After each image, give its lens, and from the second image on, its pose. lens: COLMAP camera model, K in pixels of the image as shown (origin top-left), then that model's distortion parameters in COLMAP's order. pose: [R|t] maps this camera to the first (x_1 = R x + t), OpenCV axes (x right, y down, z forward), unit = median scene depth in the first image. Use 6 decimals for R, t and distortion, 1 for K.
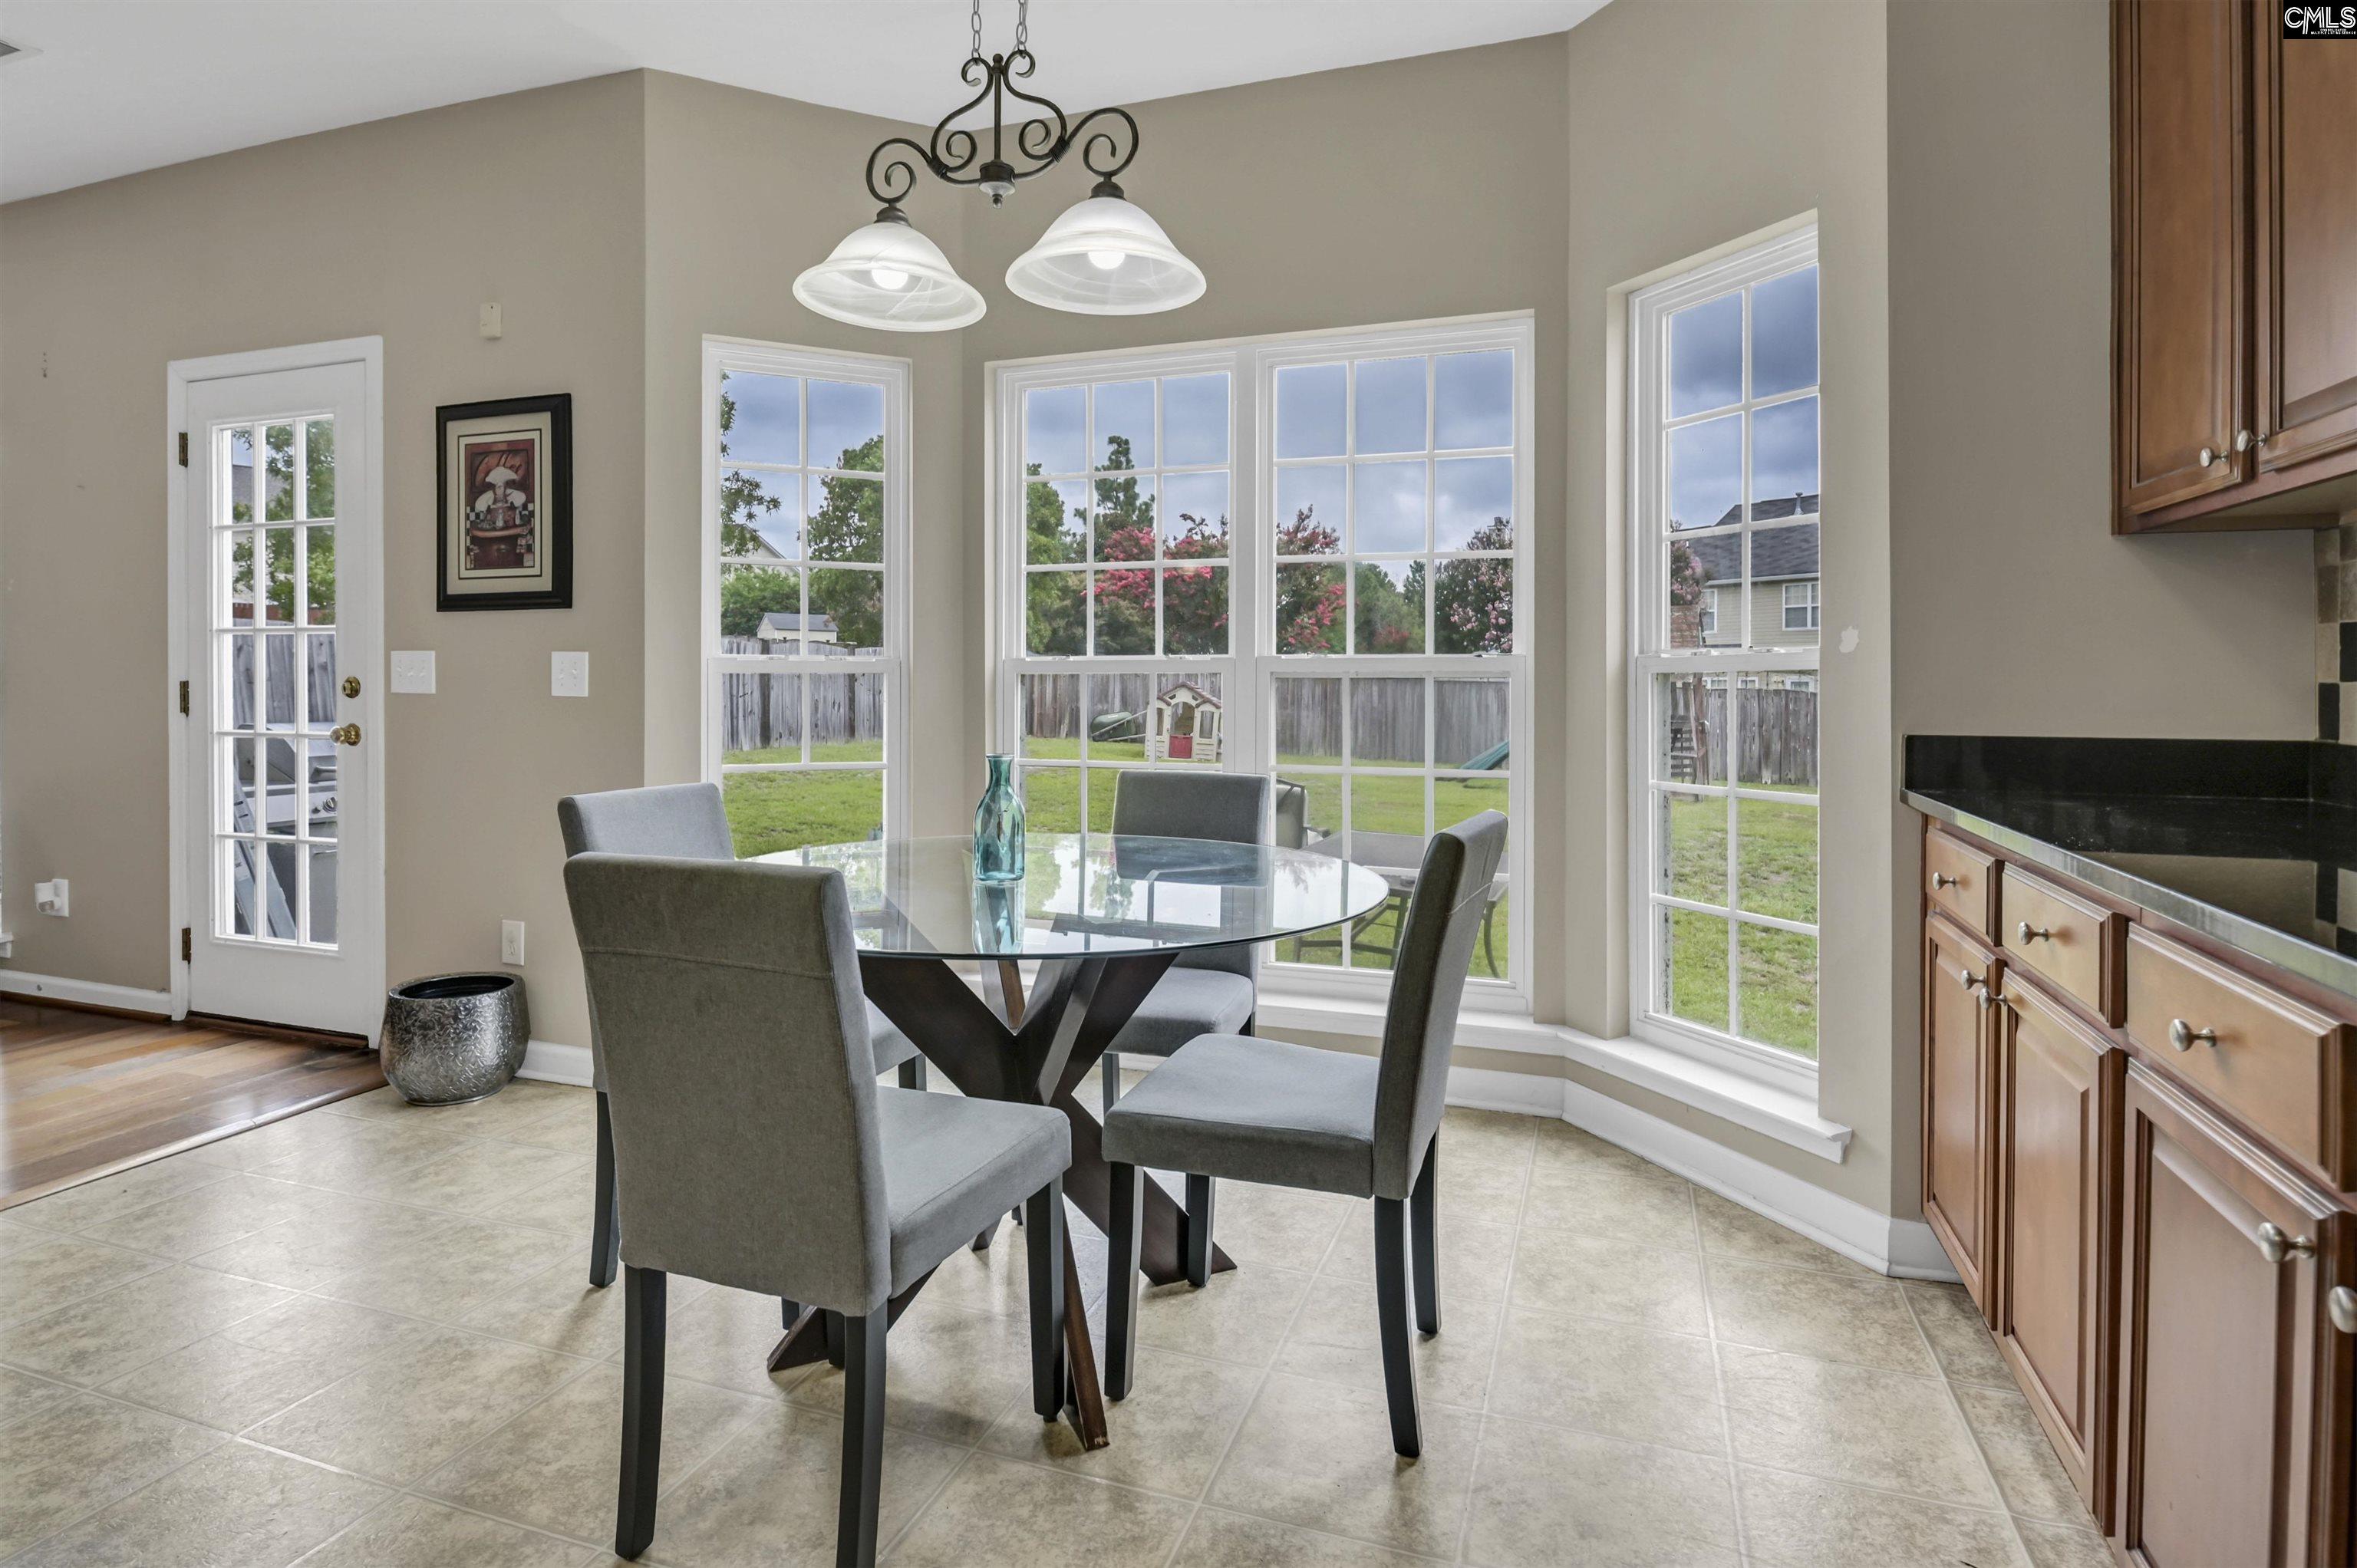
lens RADIAL K [[1211.8, 0, 1200.0], [0, 1211.8, 706.5], [0, 0, 1]] dist [-0.000229, -0.001044]
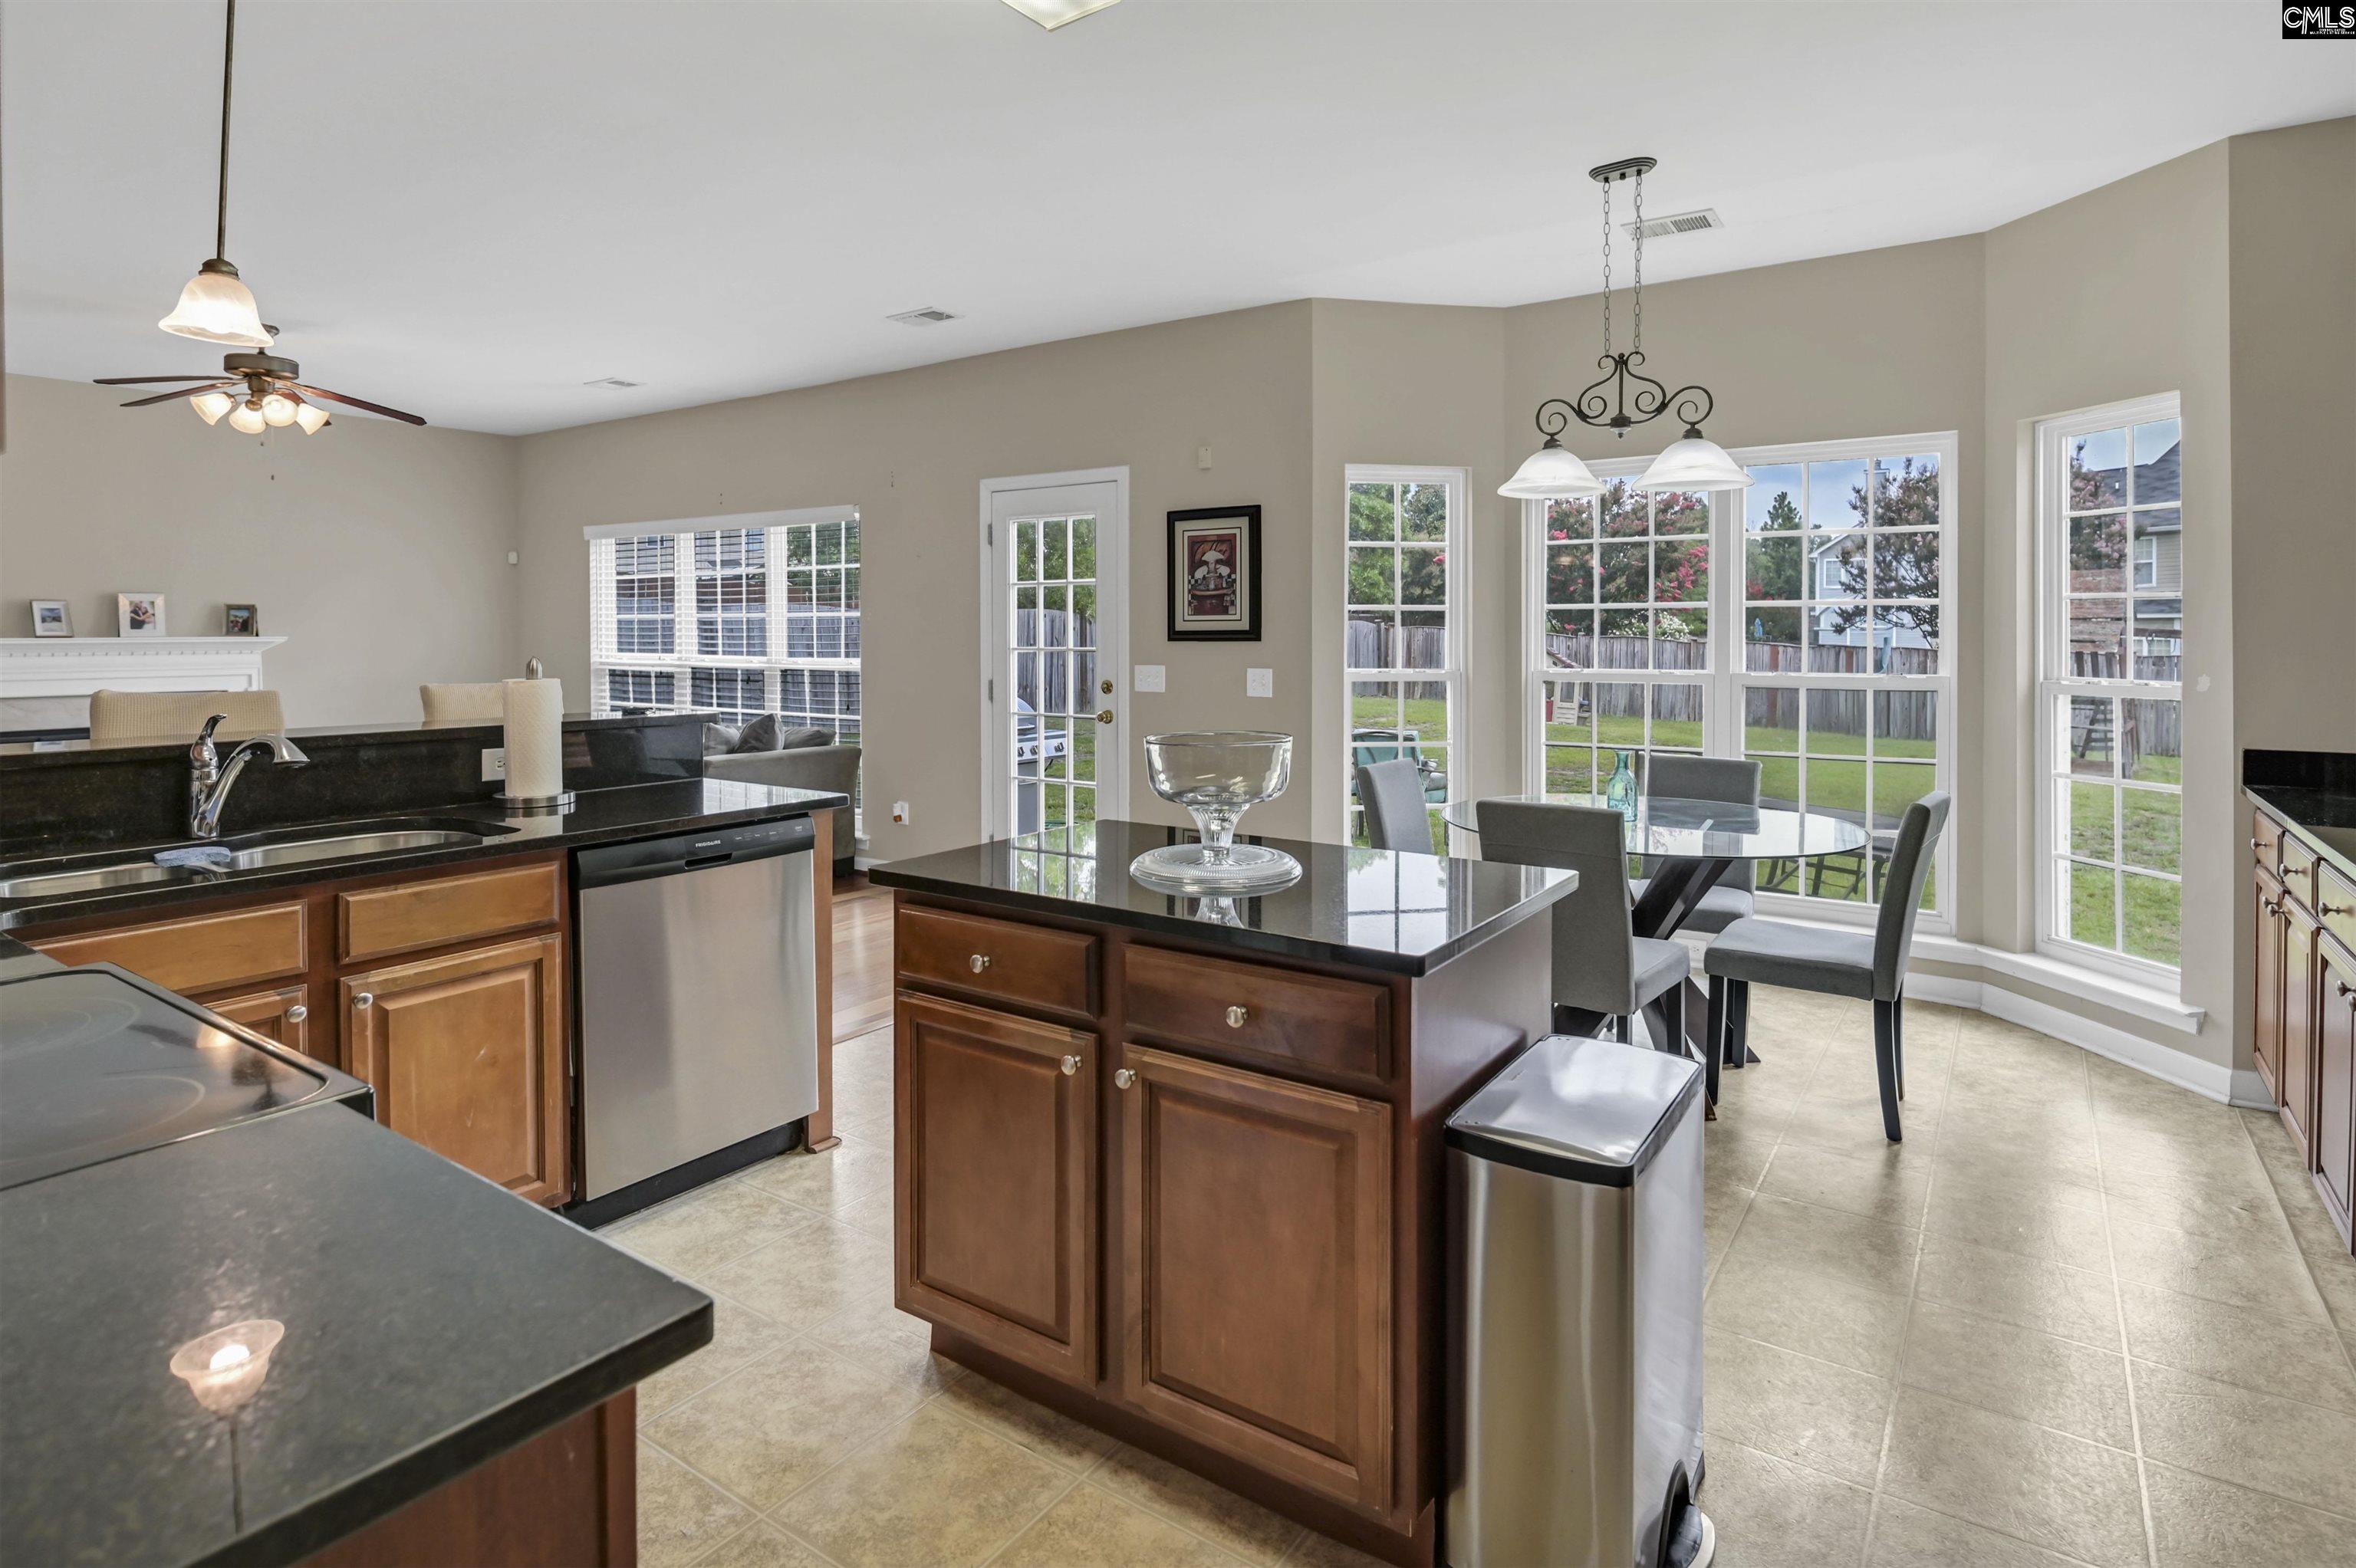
lens RADIAL K [[1239.8, 0, 1168.4], [0, 1239.8, 650.3], [0, 0, 1]] dist [0.001372, -0.002211]
pose [[0.962450, 0.001386, -0.271456, -0.236748], [-0.003170, 0.999976, -0.006132, -0.070653], [0.271441, 0.006762, 0.962431, -0.698108]]
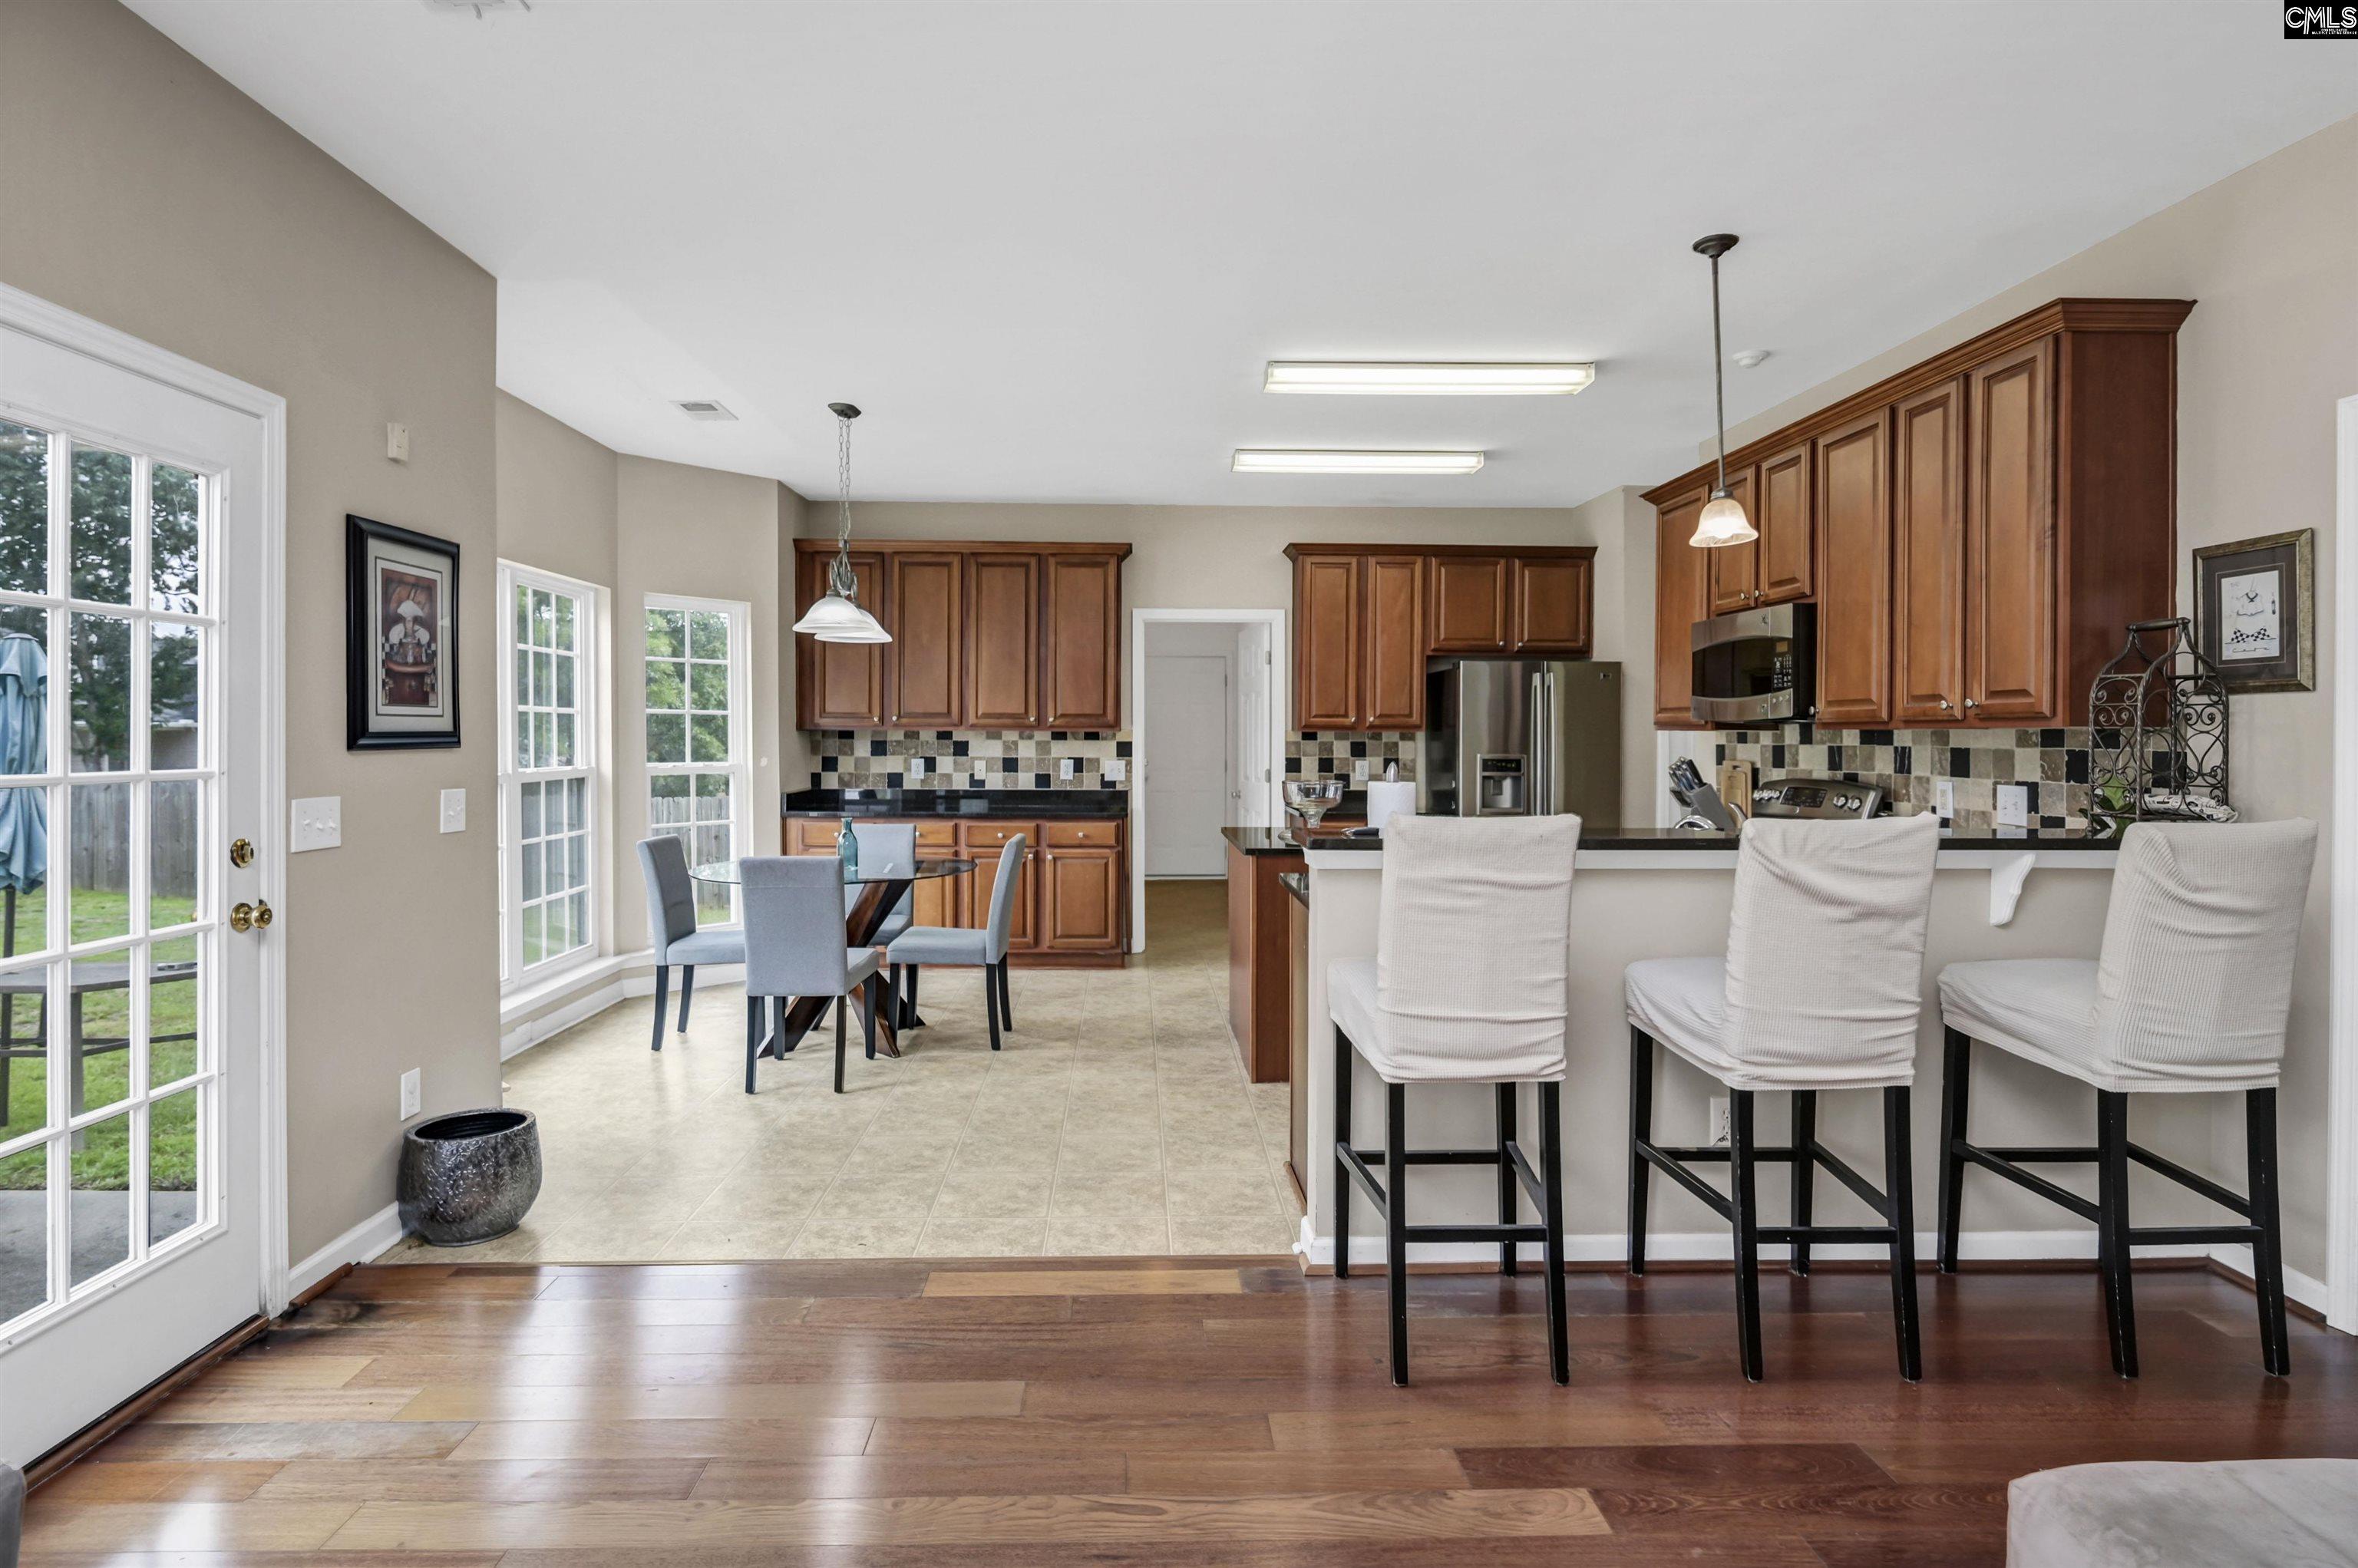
lens RADIAL K [[1204.0, 0, 1214.5], [0, 1204.0, 735.9], [0, 0, 1]] dist [-0.000919, -0.001730]
pose [[-0.391517, -0.006350, 0.920149, -2.086918], [0.013053, 0.999837, 0.012455, -0.114698], [-0.920078, 0.016887, -0.391371, 0.963976]]
